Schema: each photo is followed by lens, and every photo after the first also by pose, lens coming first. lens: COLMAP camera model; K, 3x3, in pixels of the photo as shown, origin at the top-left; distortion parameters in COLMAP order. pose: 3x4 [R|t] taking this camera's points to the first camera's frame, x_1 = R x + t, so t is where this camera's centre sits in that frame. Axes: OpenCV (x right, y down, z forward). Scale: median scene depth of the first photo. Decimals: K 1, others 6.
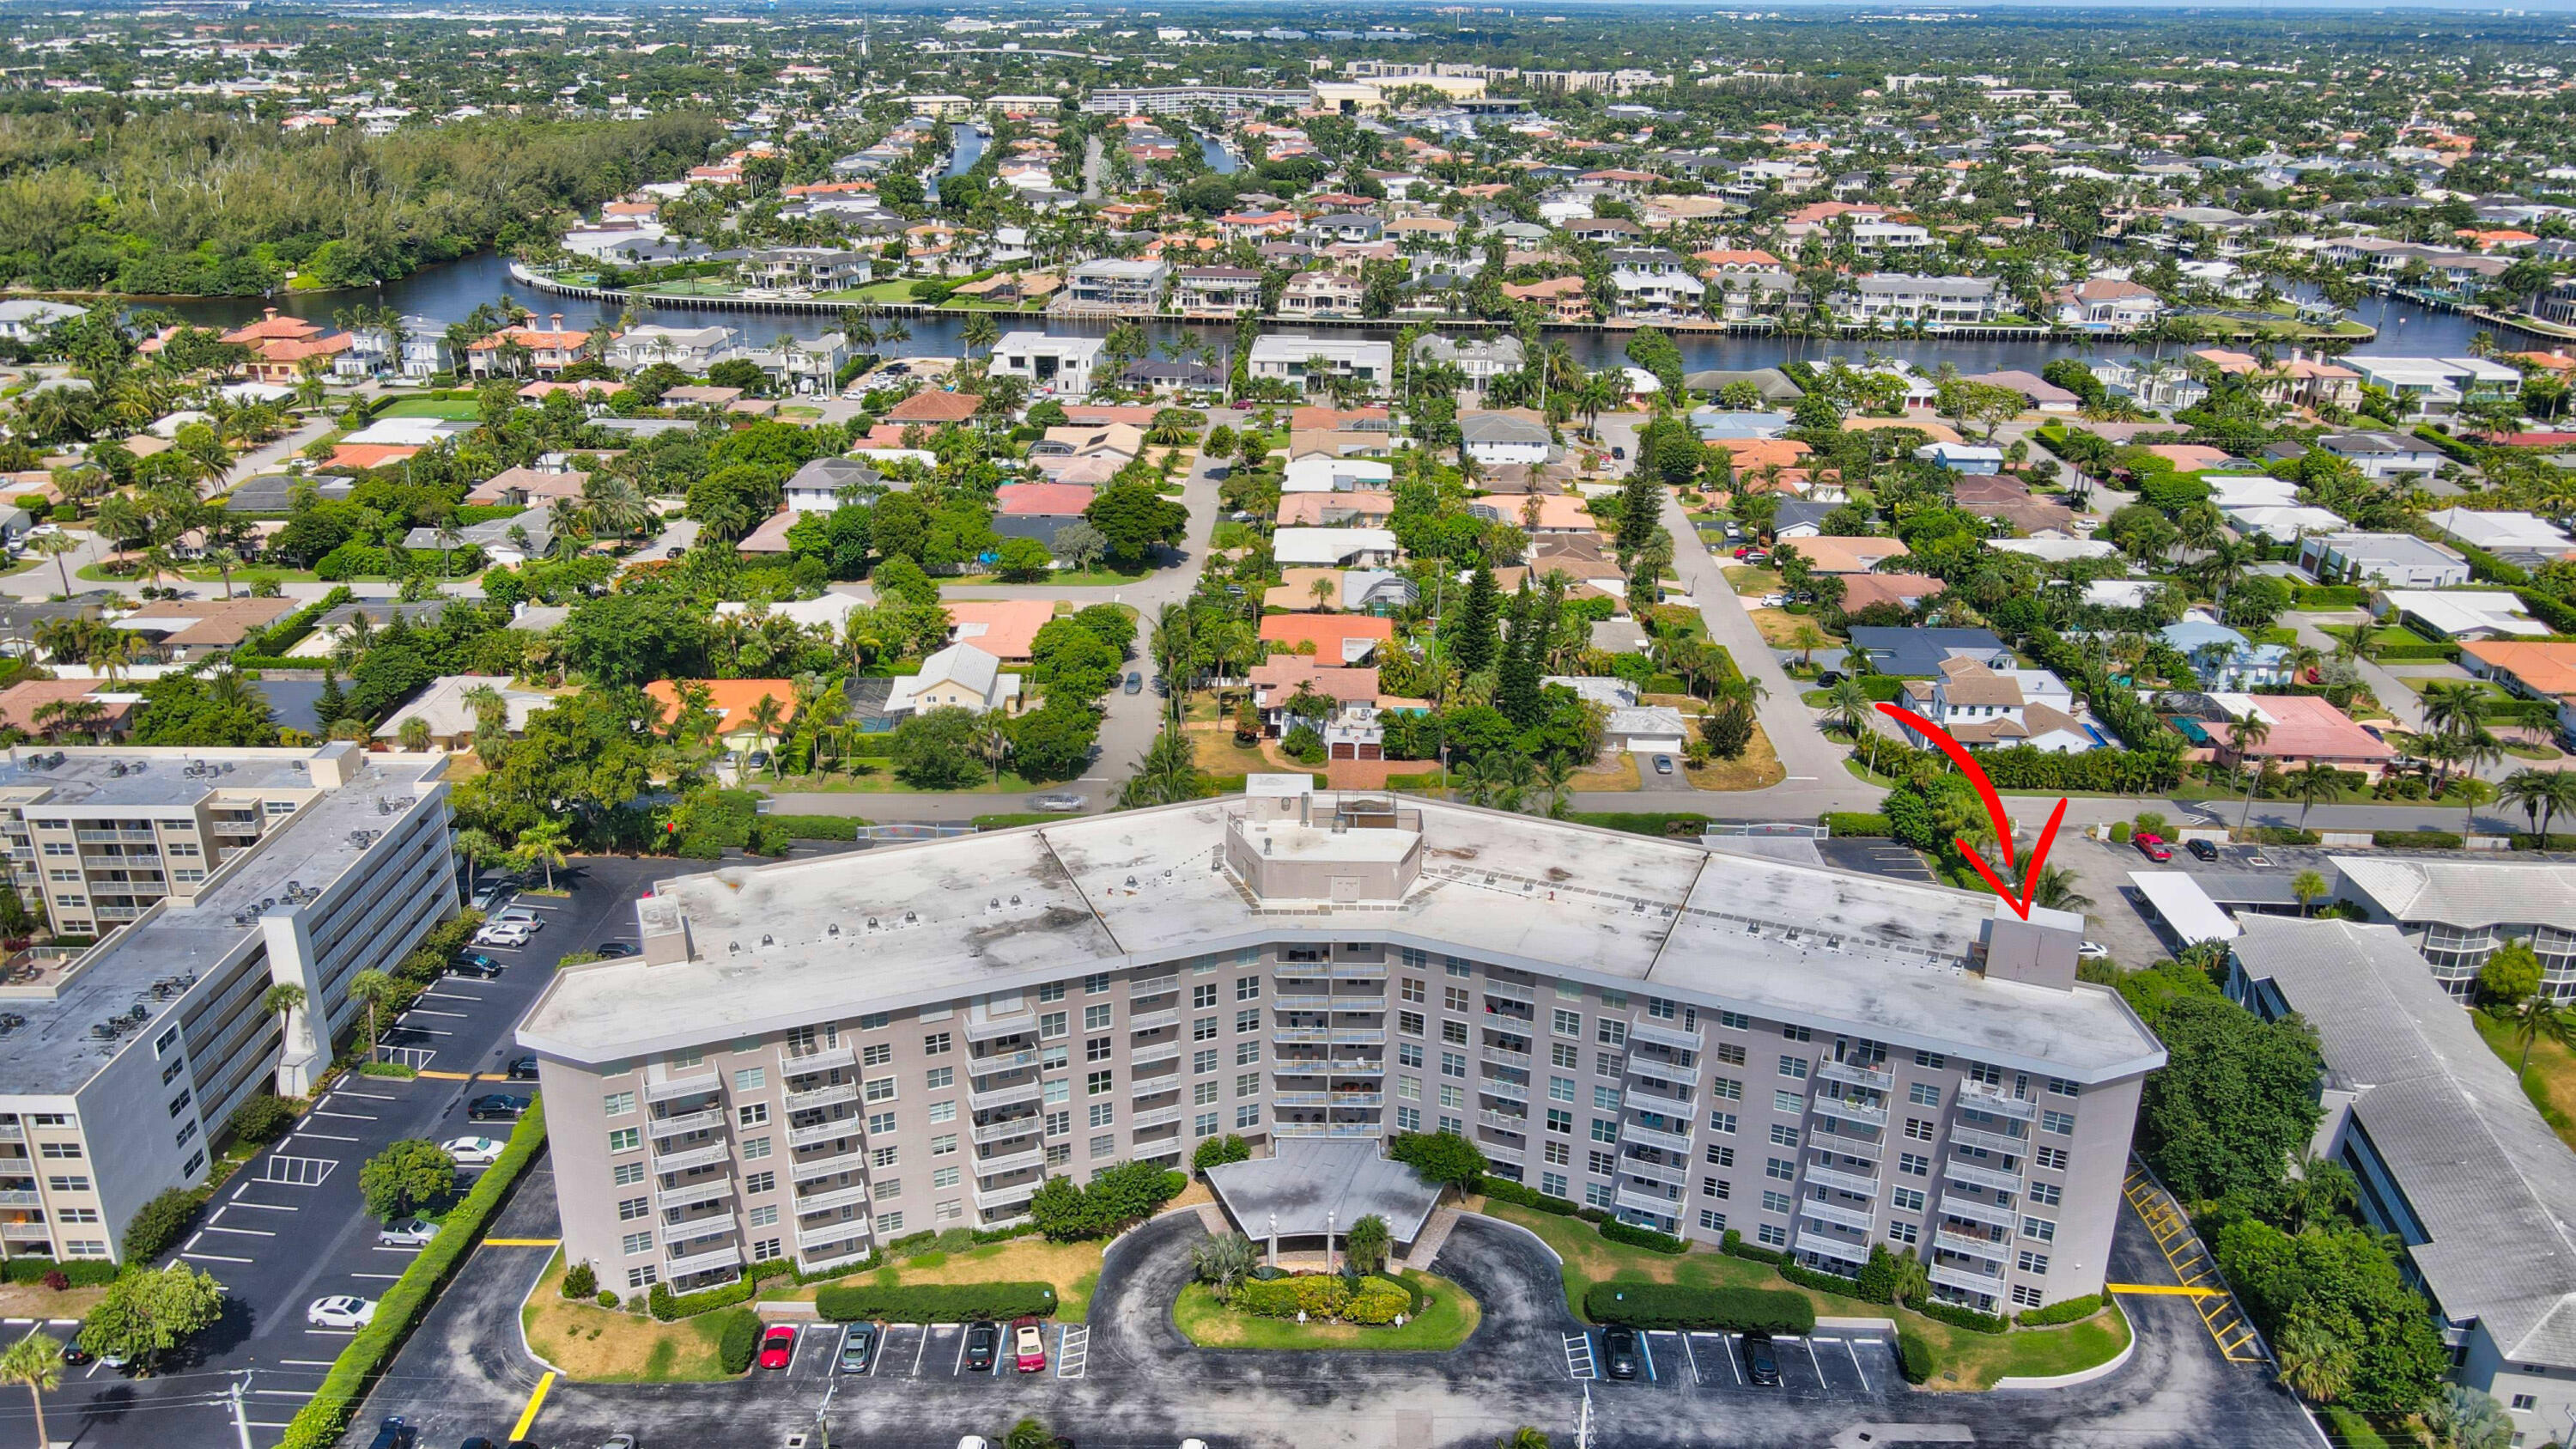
lens RADIAL K [[1915.4, 0, 1271.4], [0, 1915.4, 726.9], [0, 0, 1]] dist [-0.017176, 0.054694]
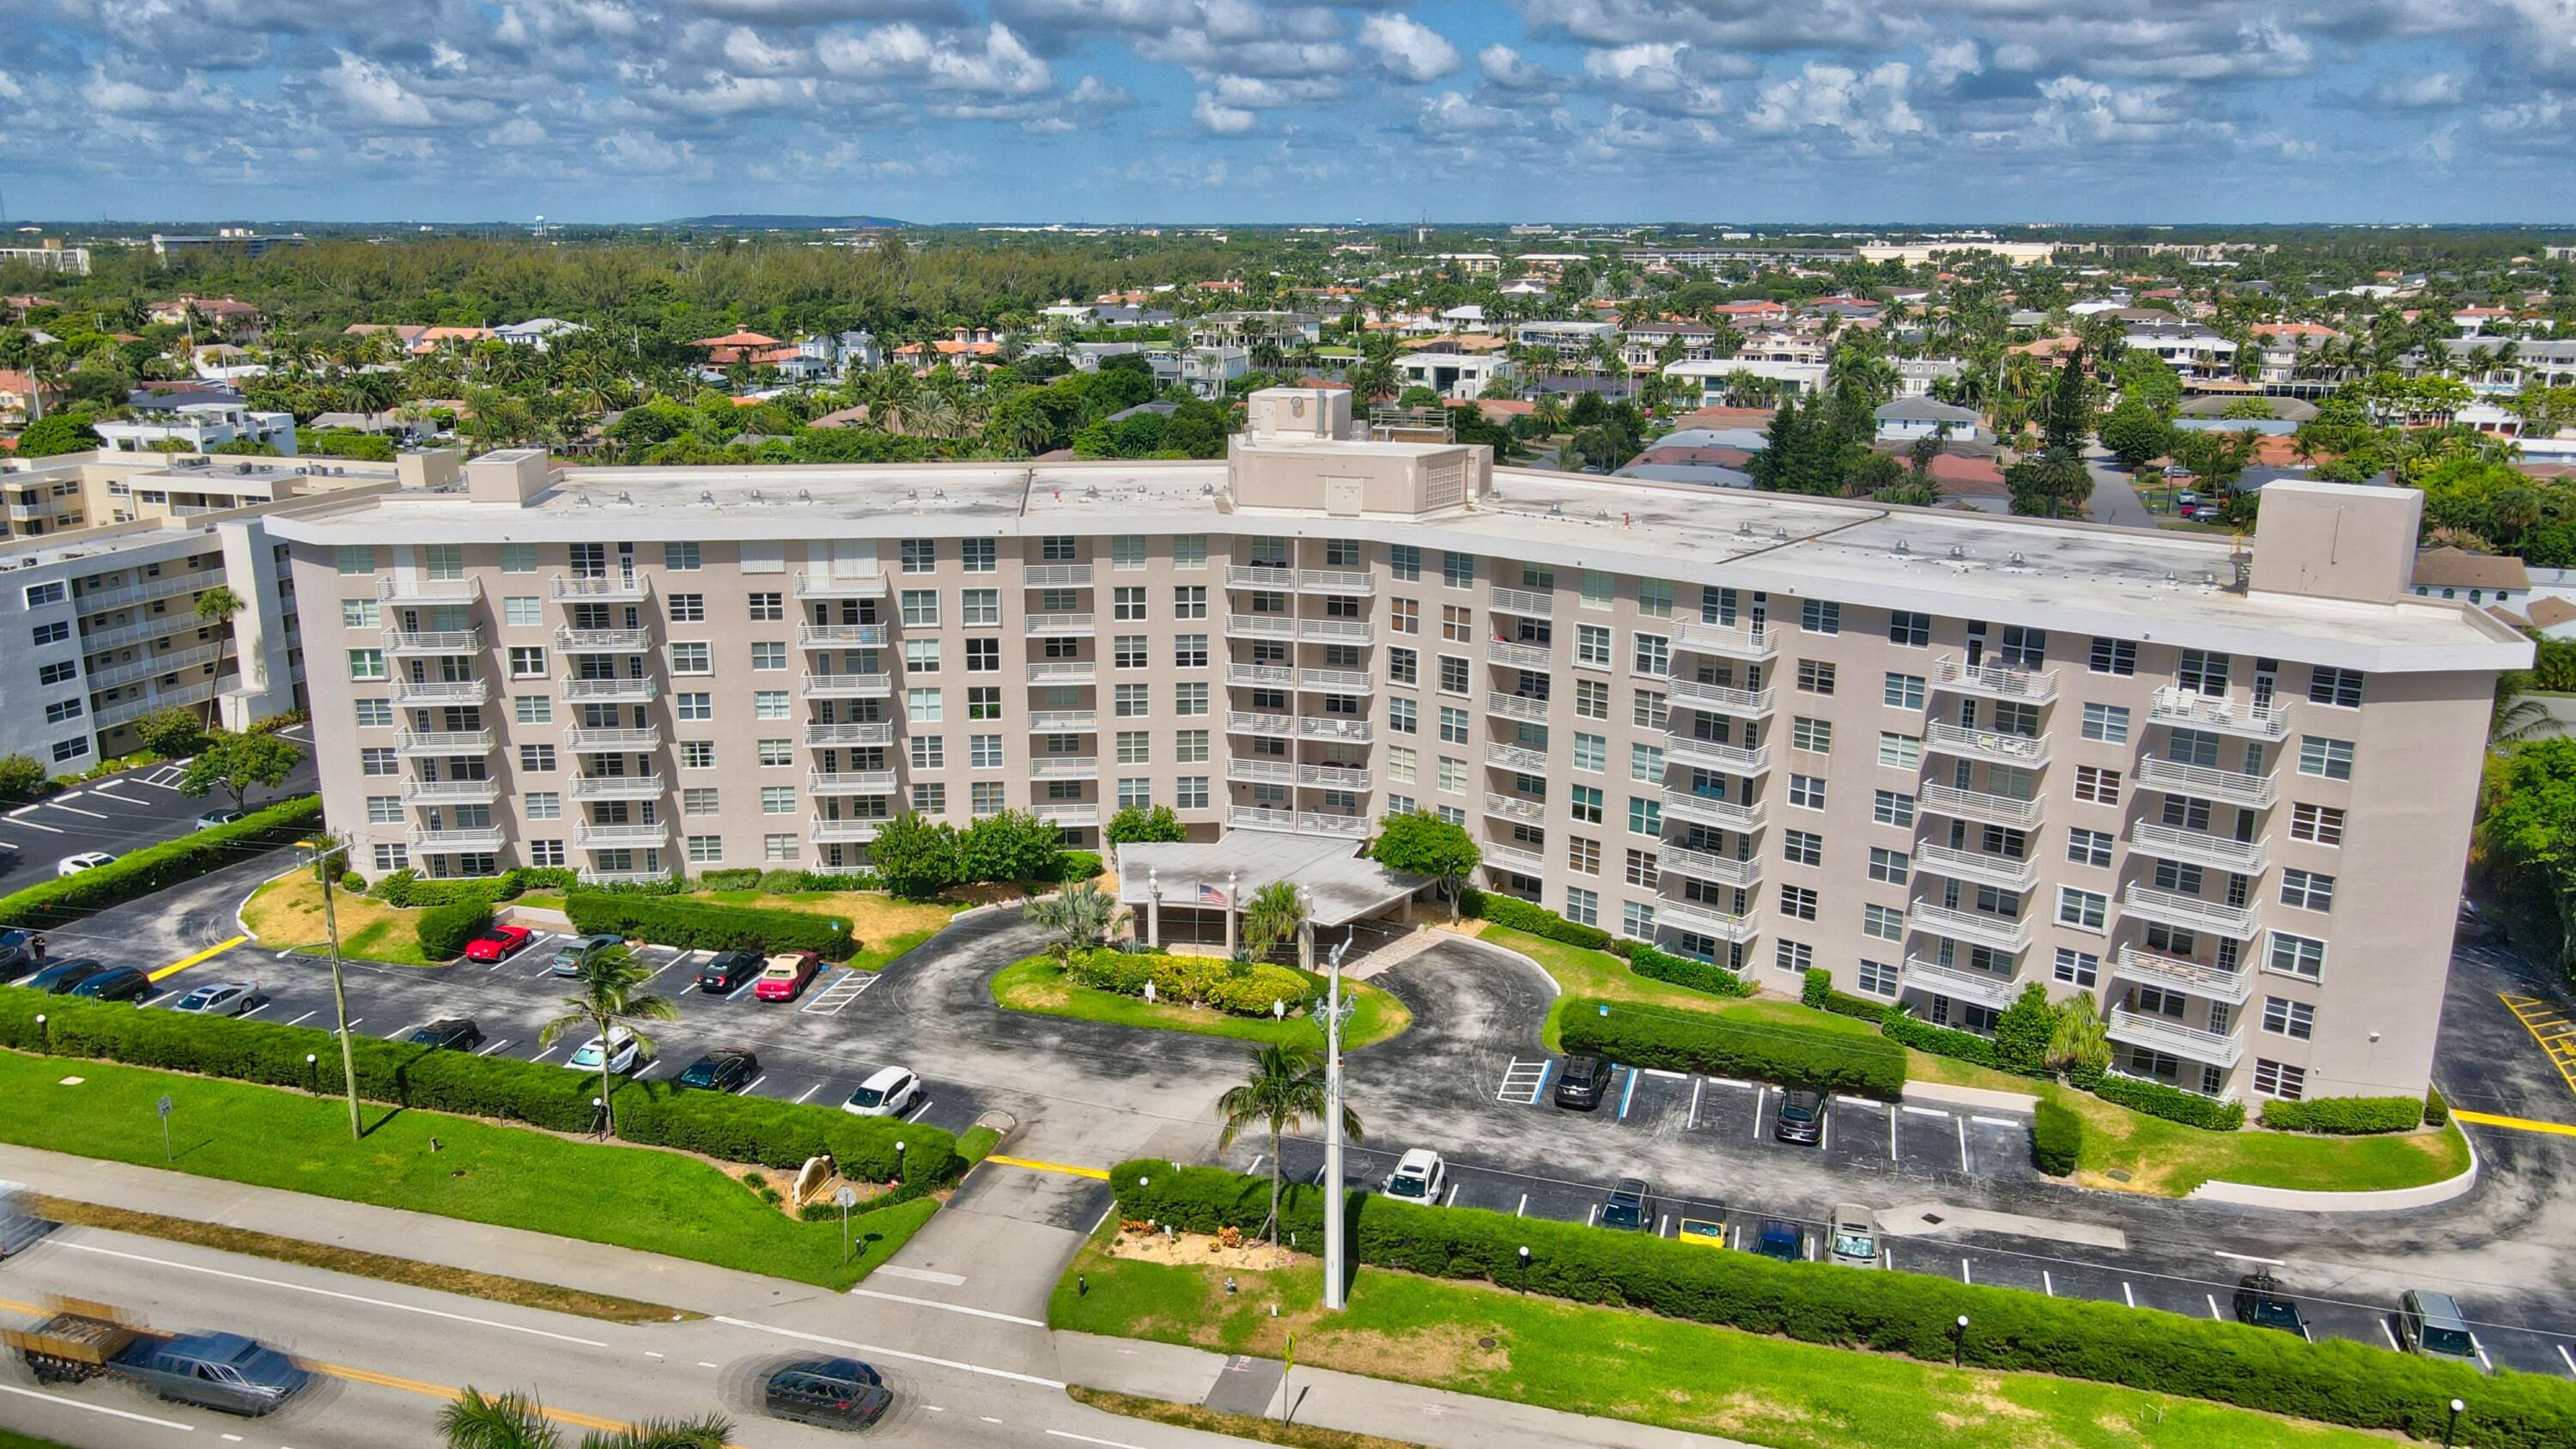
lens RADIAL K [[1915.4, 0, 1271.4], [0, 1915.4, 726.9], [0, 0, 1]] dist [-0.017176, 0.054694]
pose [[0.958350, 0.066946, -0.277639, 0.185166], [-0.097149, 0.990582, -0.096483, 0.204725], [0.268565, 0.119437, 0.955828, 0.238860]]
